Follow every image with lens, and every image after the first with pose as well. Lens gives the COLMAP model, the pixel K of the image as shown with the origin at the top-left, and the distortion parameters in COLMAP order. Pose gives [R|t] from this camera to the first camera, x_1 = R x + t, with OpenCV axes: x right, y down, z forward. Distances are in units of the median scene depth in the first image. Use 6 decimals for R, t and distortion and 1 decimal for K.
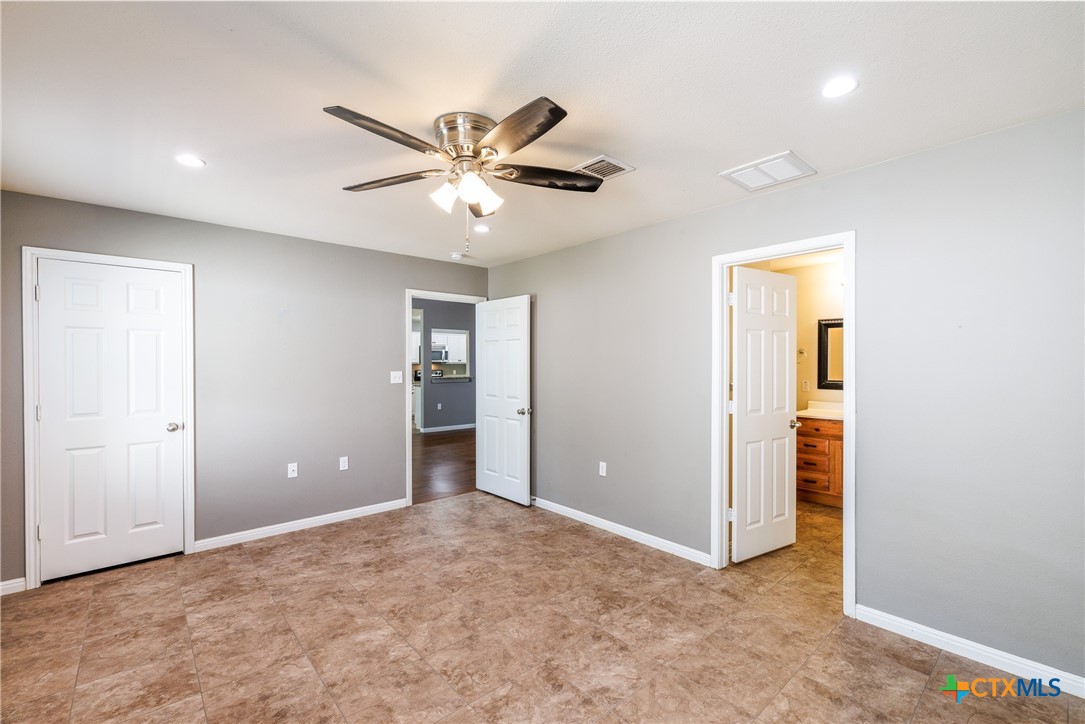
lens RADIAL K [[460.2, 0, 545.1], [0, 460.2, 365.4], [0, 0, 1]] dist [-0.000855, 0.000136]
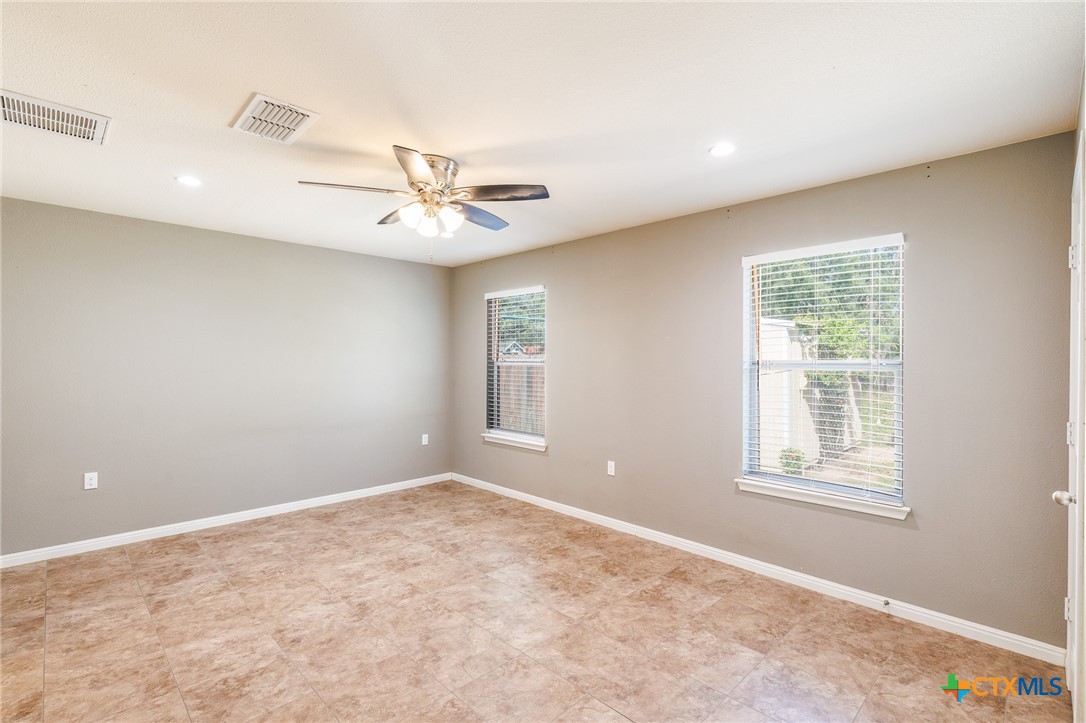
lens RADIAL K [[500.5, 0, 539.7], [0, 500.5, 360.6], [0, 0, 1]] dist [0.015275, -0.000323]
pose [[-0.998967, -0.001588, -0.045421, -0.348925], [-0.001913, 0.999973, 0.007099, -0.007841], [0.045409, 0.007179, -0.998943, 2.065853]]
